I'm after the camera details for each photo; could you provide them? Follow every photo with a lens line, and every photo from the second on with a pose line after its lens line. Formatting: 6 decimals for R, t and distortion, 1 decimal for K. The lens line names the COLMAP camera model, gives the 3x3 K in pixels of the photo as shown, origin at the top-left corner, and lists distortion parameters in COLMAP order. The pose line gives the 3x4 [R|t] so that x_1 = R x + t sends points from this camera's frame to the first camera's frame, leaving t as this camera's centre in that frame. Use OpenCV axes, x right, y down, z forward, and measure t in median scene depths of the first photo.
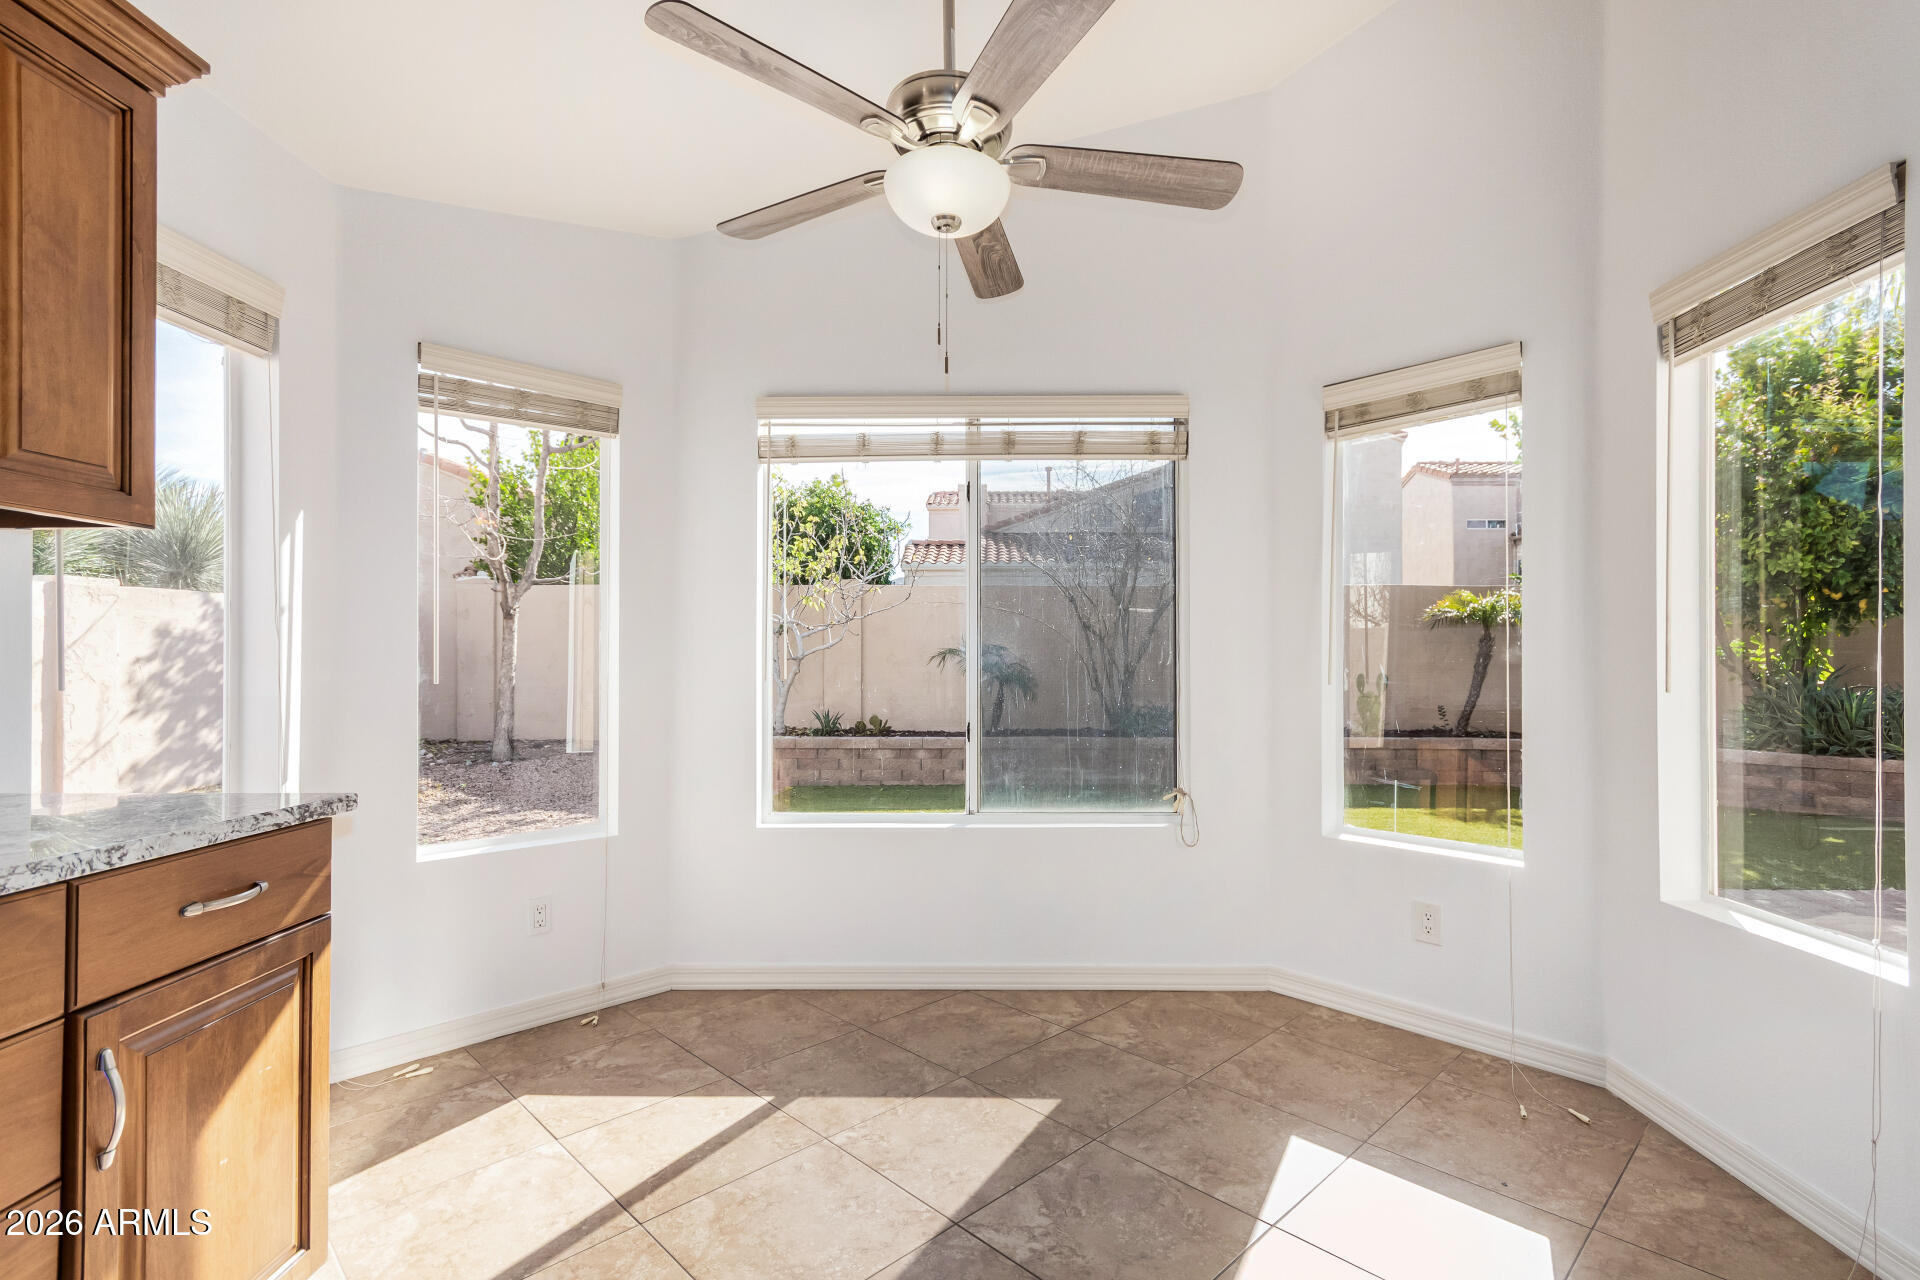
lens RADIAL K [[925.6, 0, 996.2], [0, 925.6, 658.3], [0, 0, 1]] dist [0.007434, -0.000542]
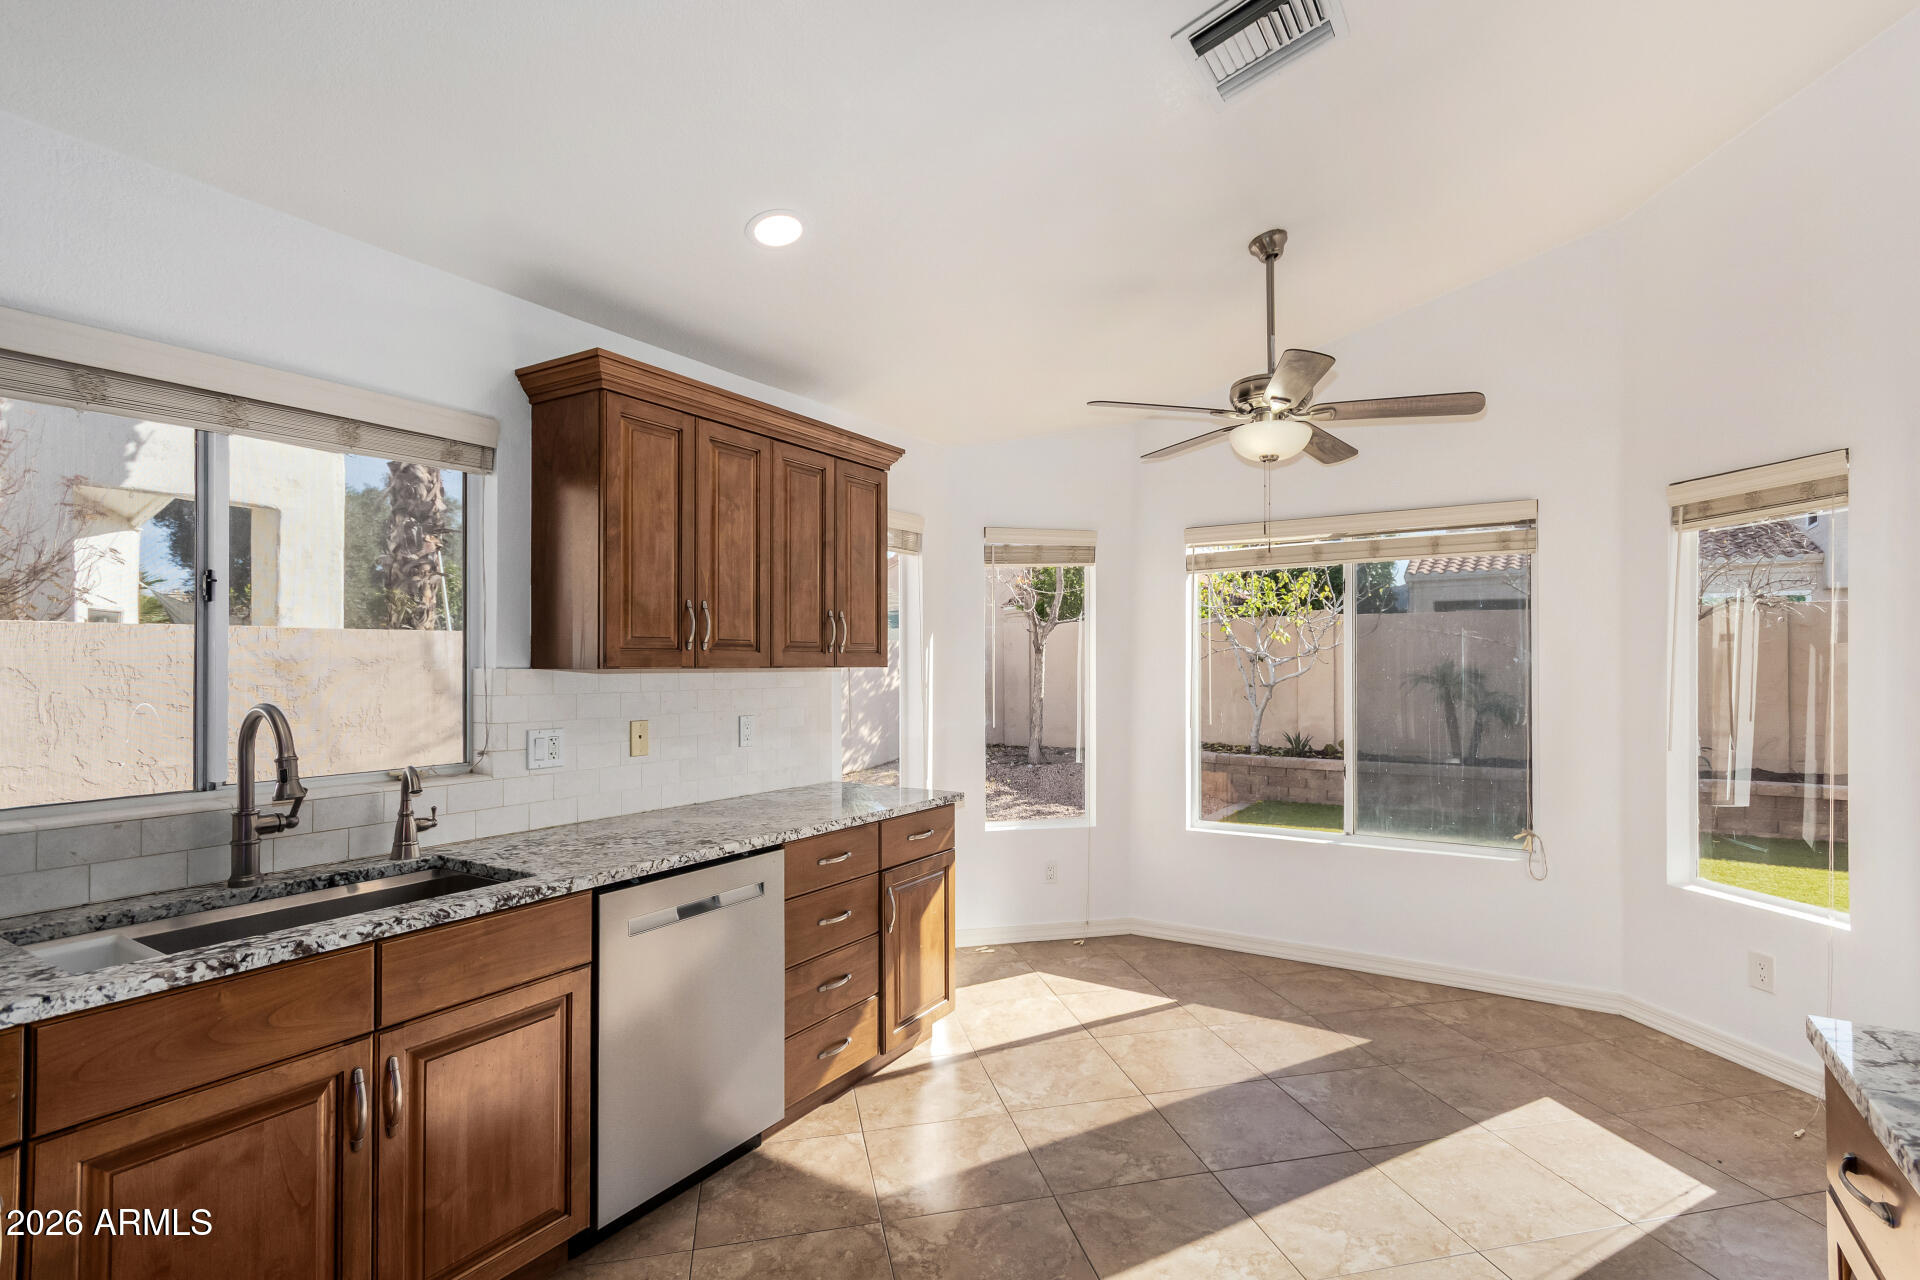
lens RADIAL K [[925.6, 0, 956.9], [0, 925.6, 655.0], [0, 0, 1]] dist [0.007434, -0.000542]
pose [[0.838146, -0.010000, -0.545354, 0.274324], [0.004321, 0.999922, -0.011695, -0.087254], [0.545428, 0.007446, 0.838124, -0.474846]]
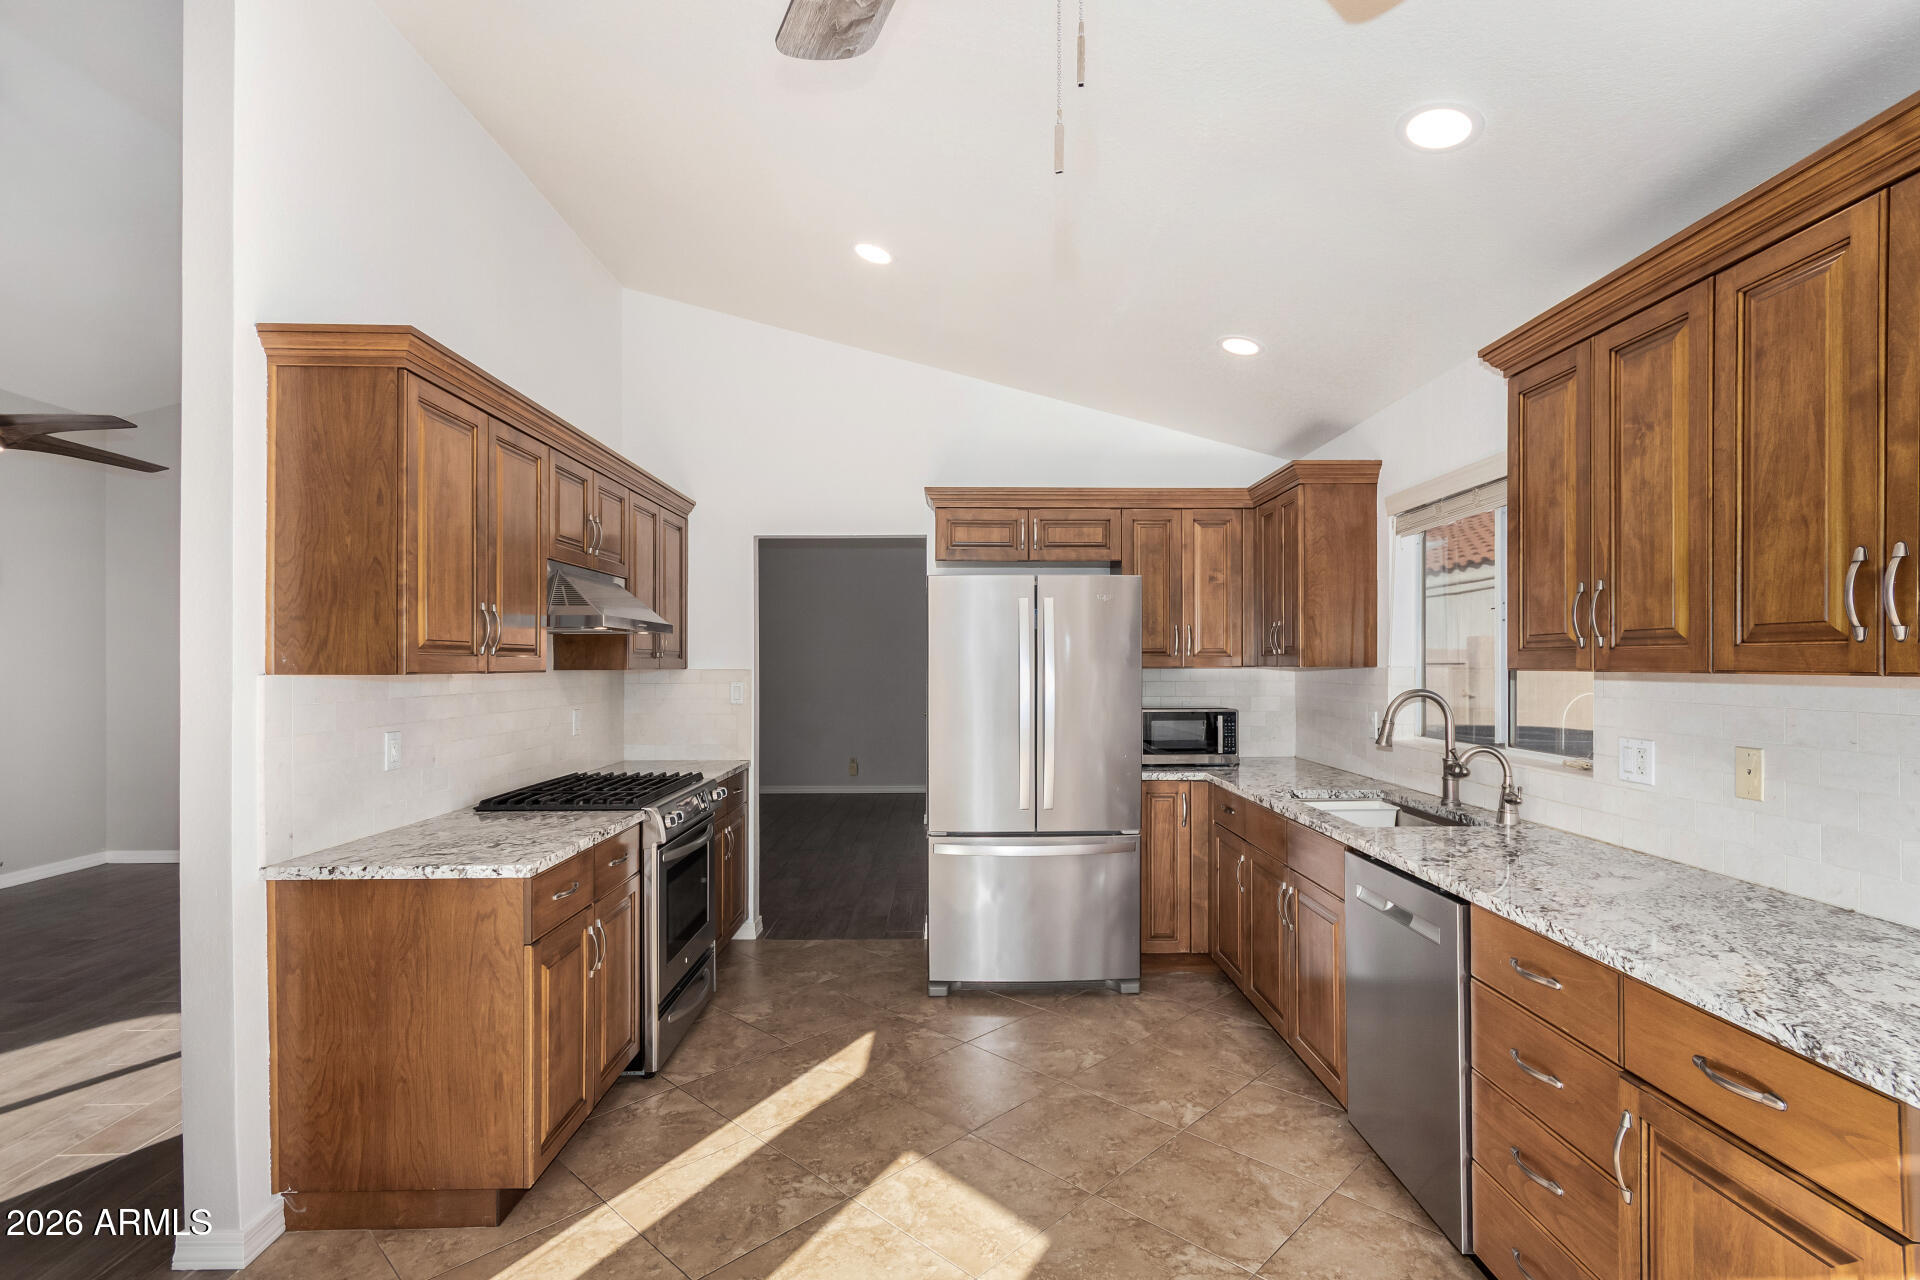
lens RADIAL K [[925.6, 0, 962.4], [0, 925.6, 648.7], [0, 0, 1]] dist [0.007434, -0.000542]
pose [[-0.999991, 0.003973, -0.001706, -0.010752], [0.003998, 0.999884, -0.014686, -0.095996], [0.001647, -0.014693, -0.999891, 1.044055]]
